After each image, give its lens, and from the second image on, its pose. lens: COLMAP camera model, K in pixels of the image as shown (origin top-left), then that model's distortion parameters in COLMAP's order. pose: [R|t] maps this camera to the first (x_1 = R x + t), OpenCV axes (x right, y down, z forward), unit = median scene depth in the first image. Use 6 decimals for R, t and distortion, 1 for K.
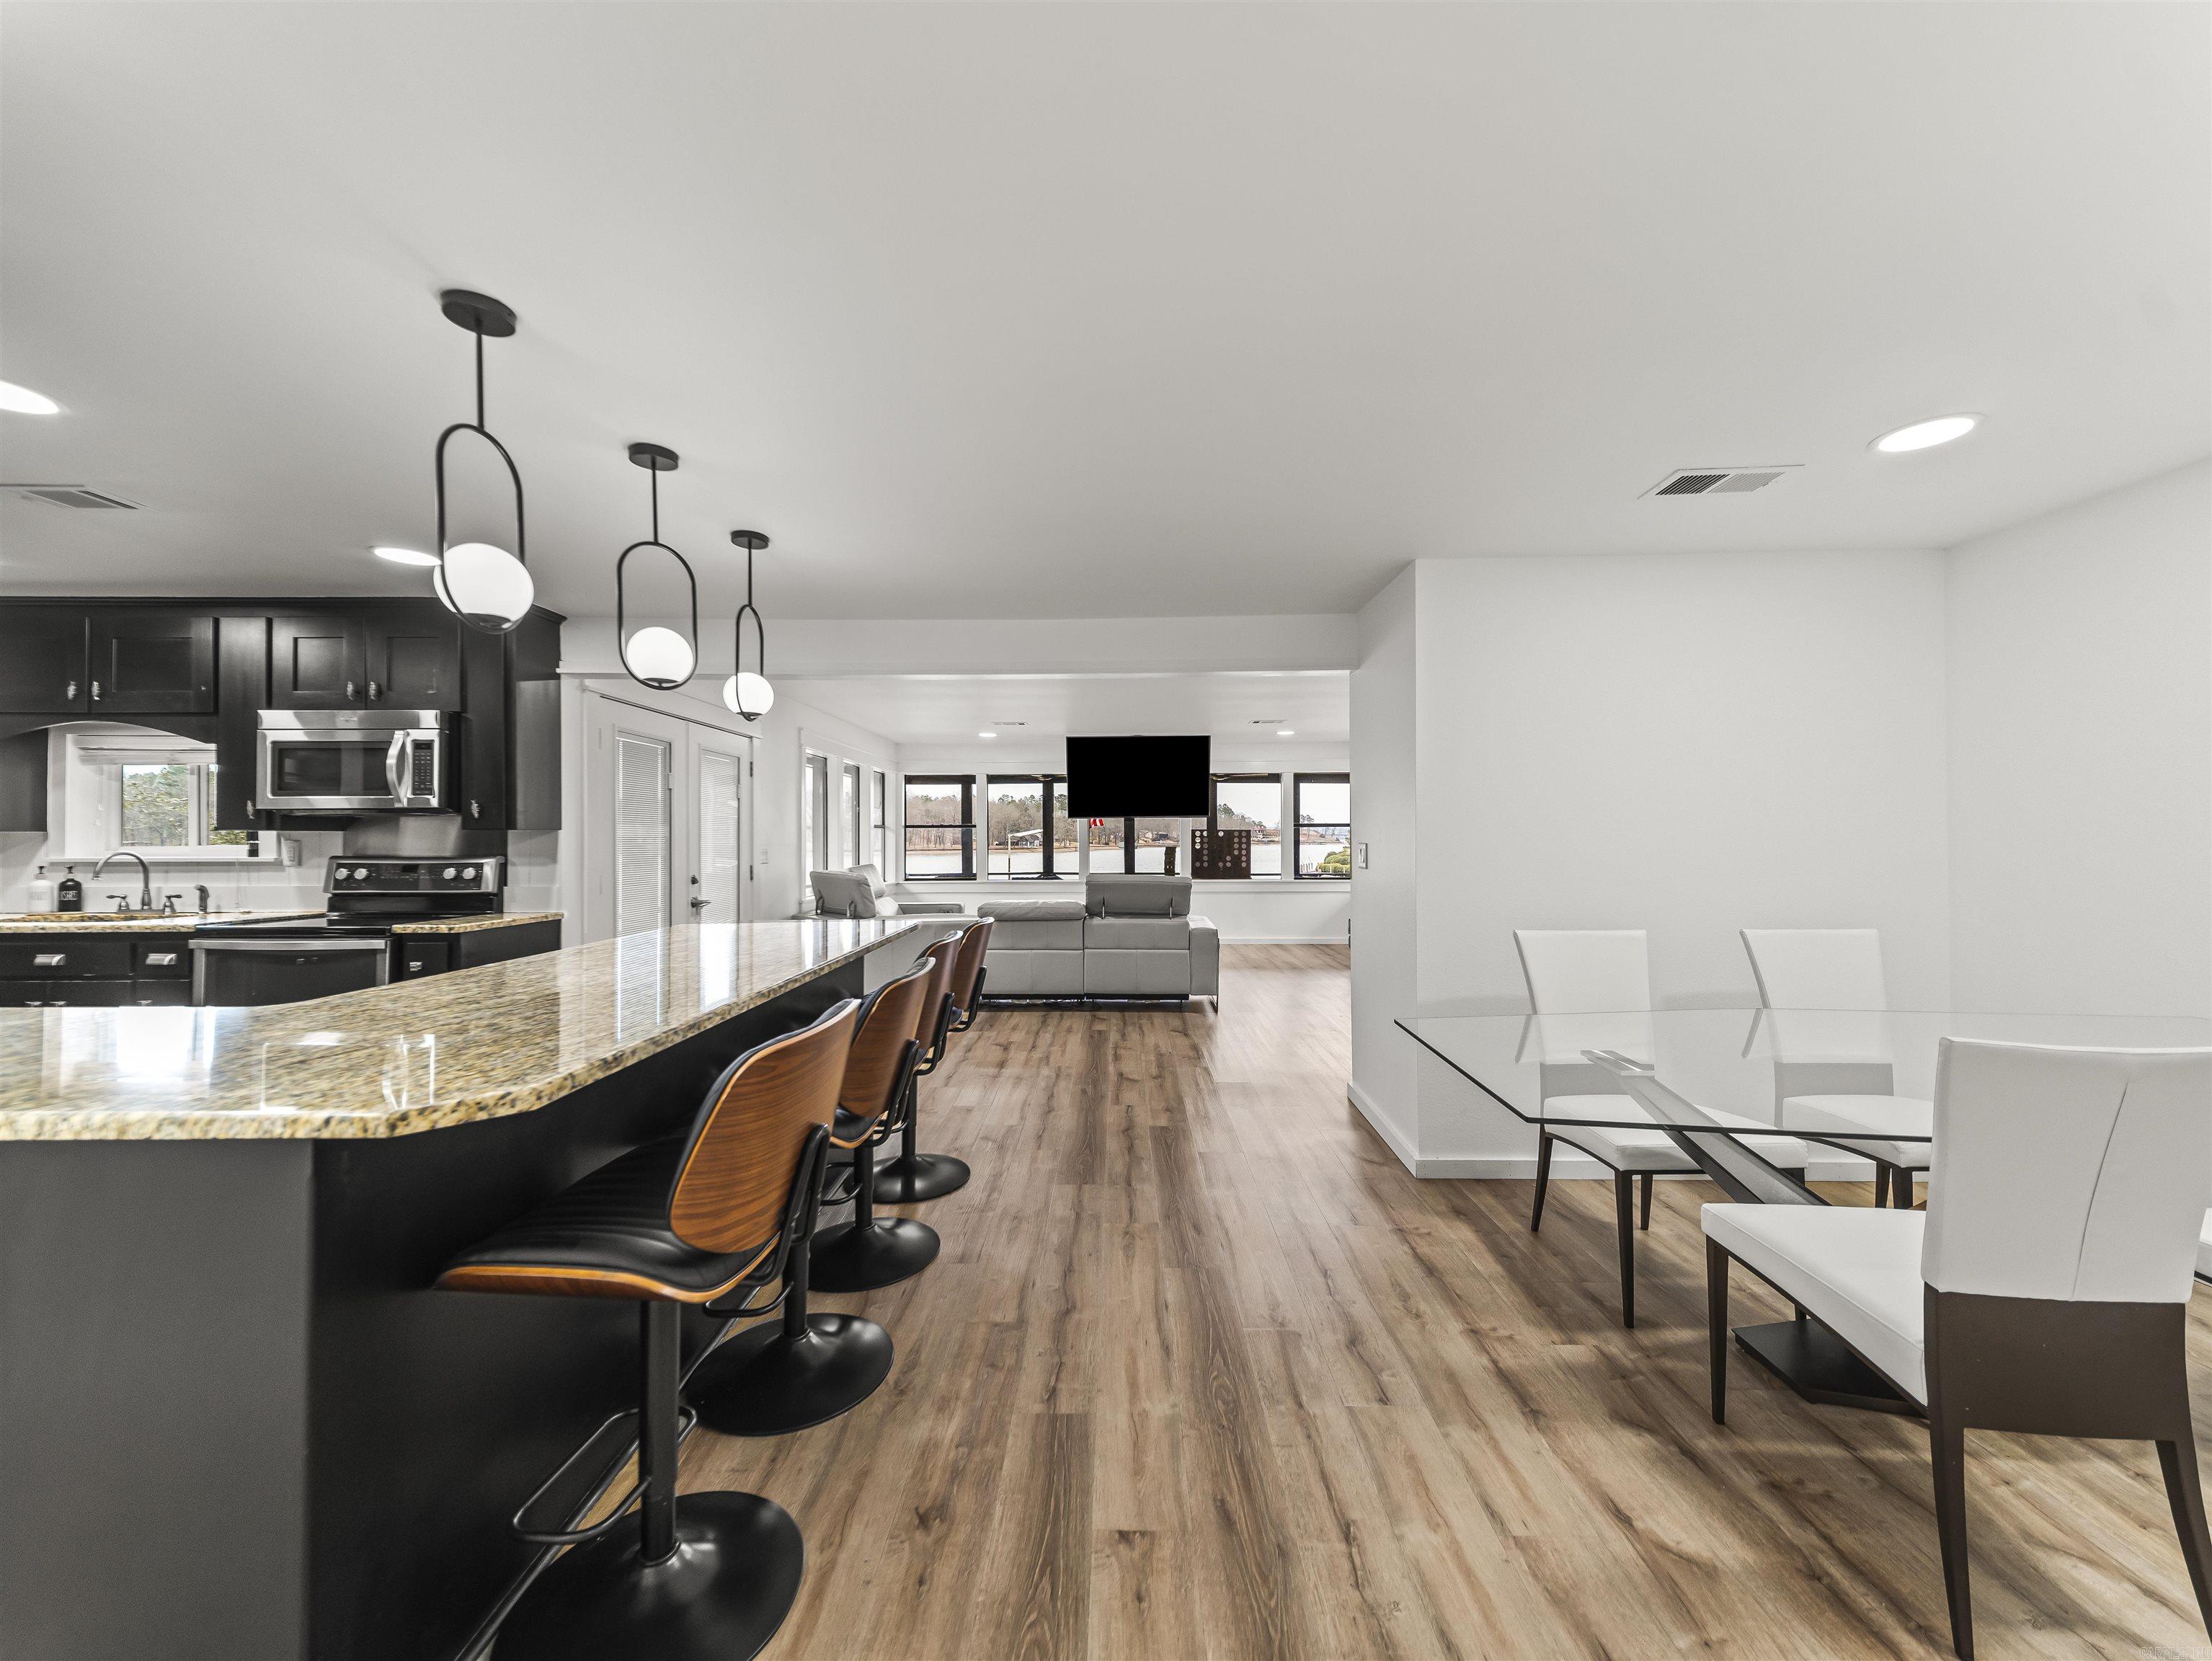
lens RADIAL K [[876.2, 0, 1113.1], [0, 876.2, 837.2], [0, 0, 1]] dist [0.009523, -0.000774]
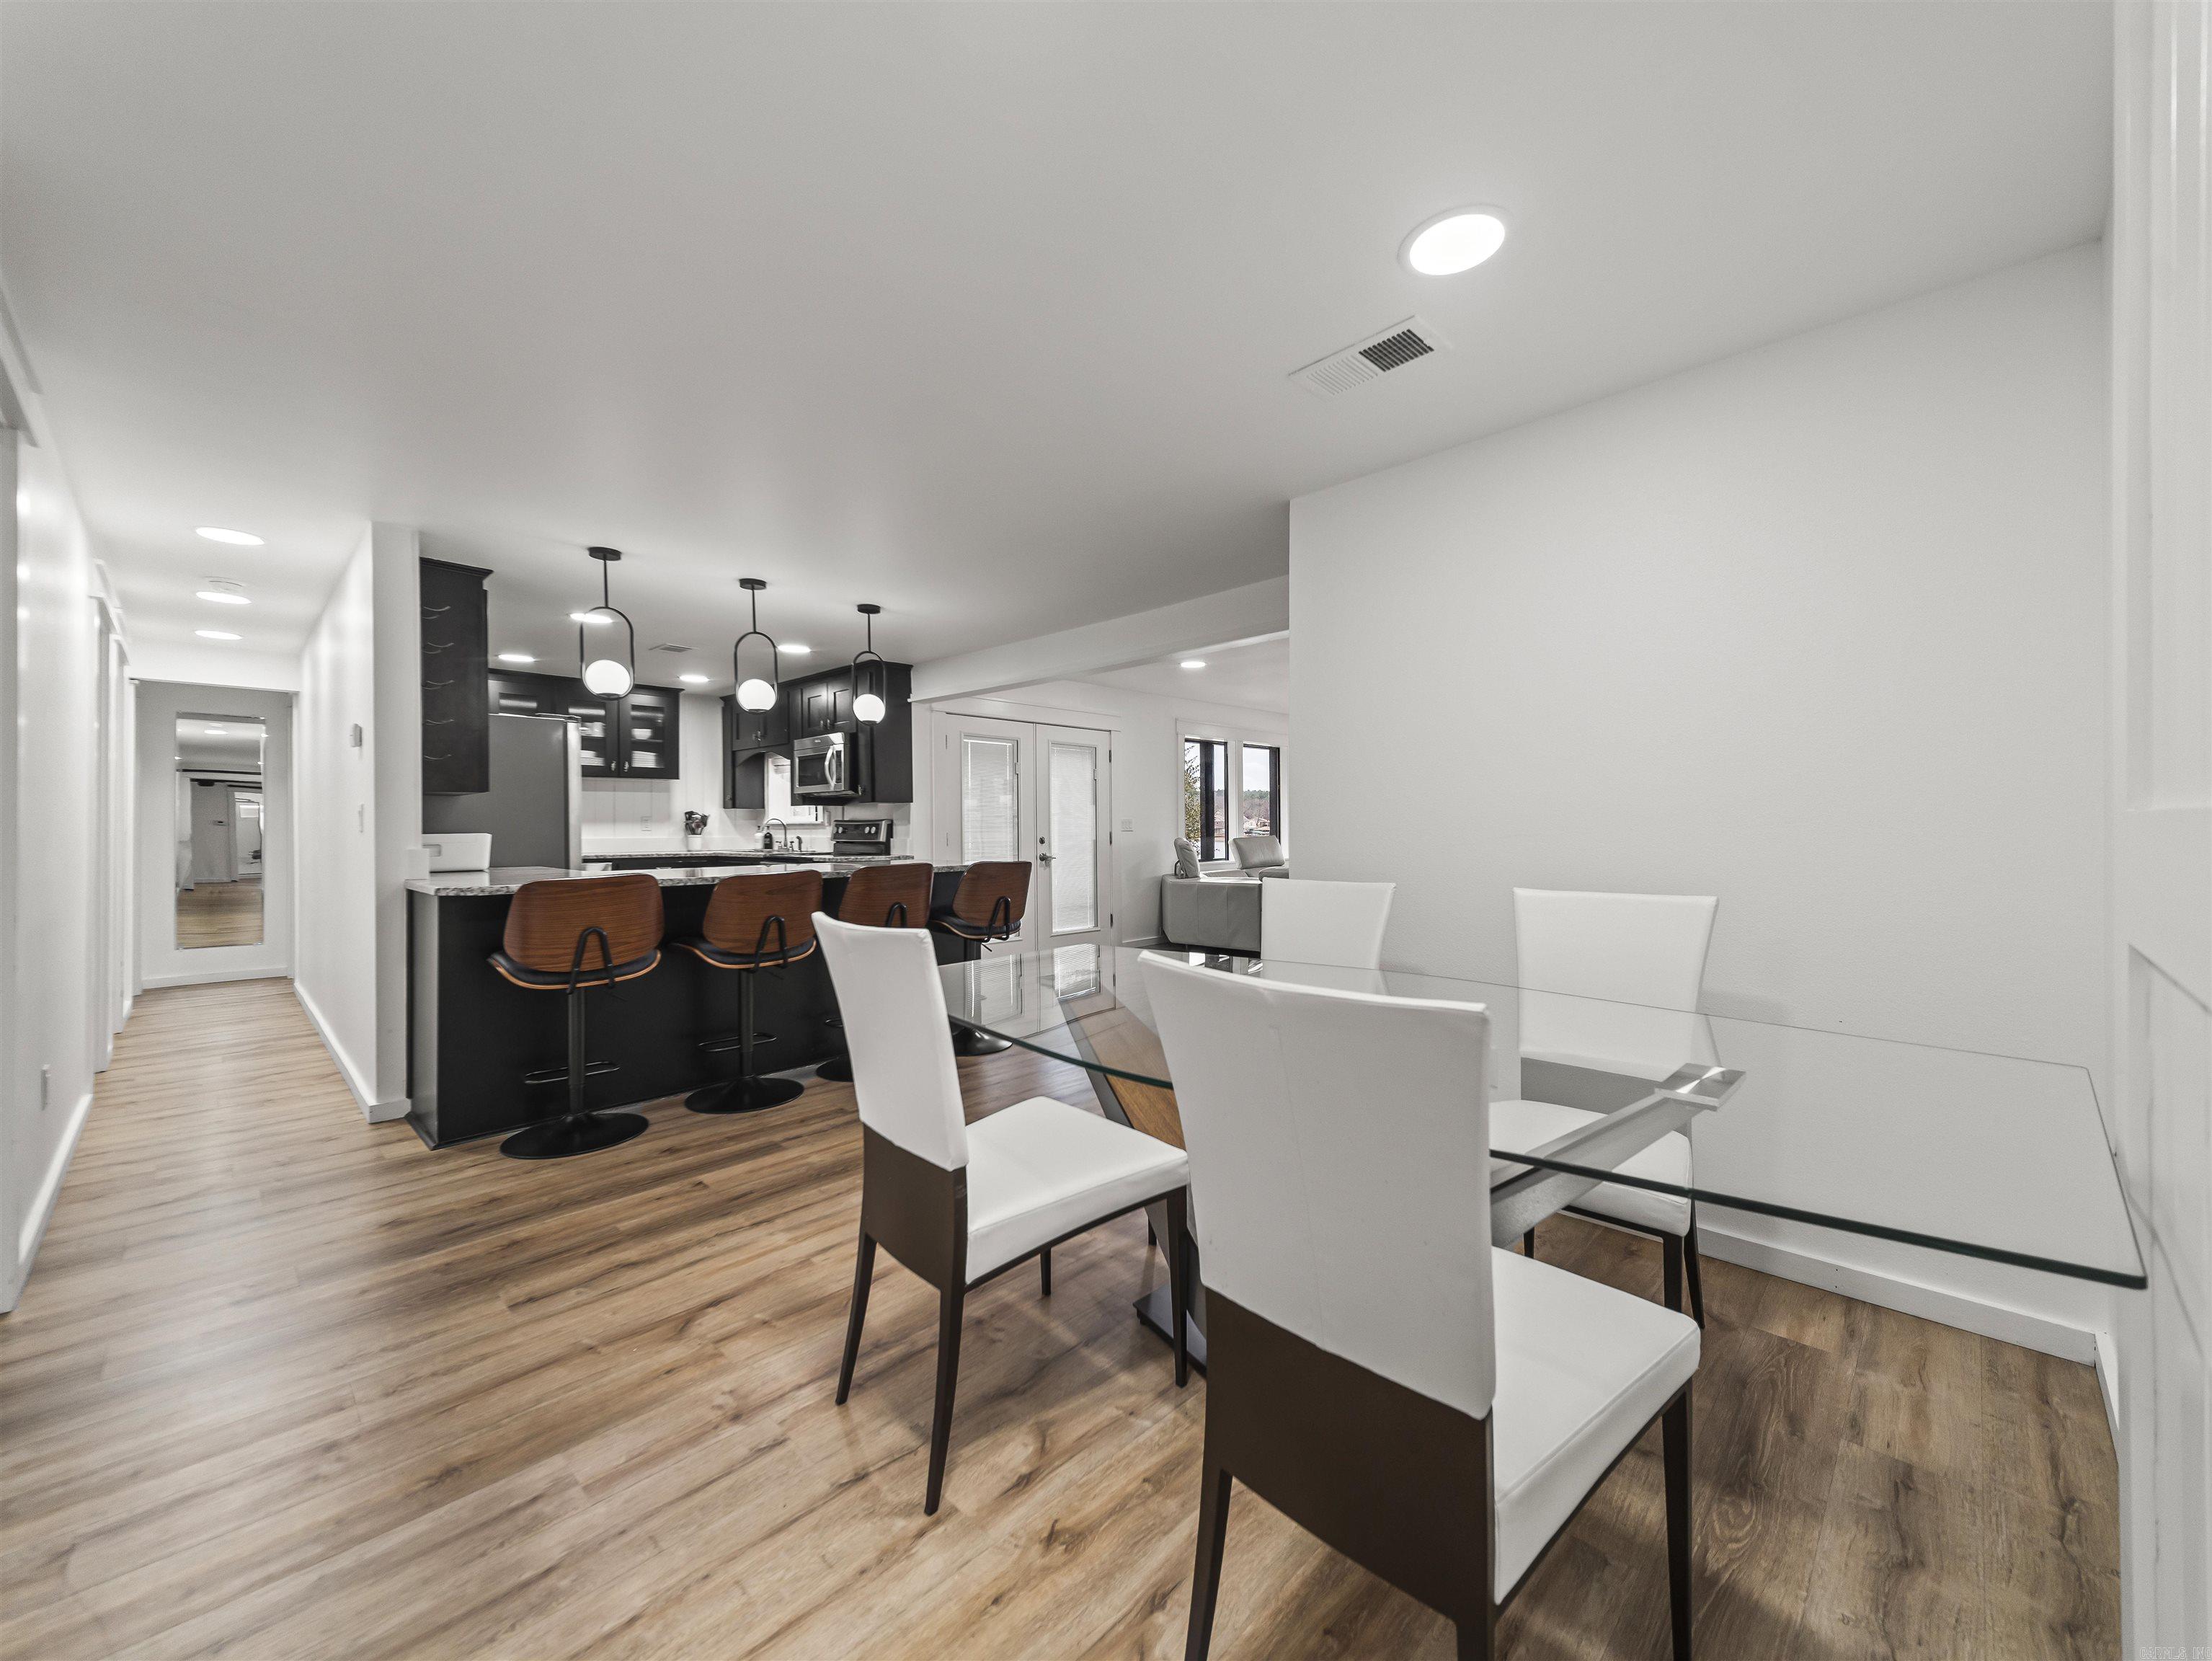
lens RADIAL K [[876.2, 0, 1117.3], [0, 876.2, 848.3], [0, 0, 1]] dist [0.009523, -0.000774]
pose [[0.726980, 0.017223, -0.686442, 1.446876], [0.002289, 0.999619, 0.027505, 0.062774], [0.686654, -0.021567, 0.726664, 0.250767]]
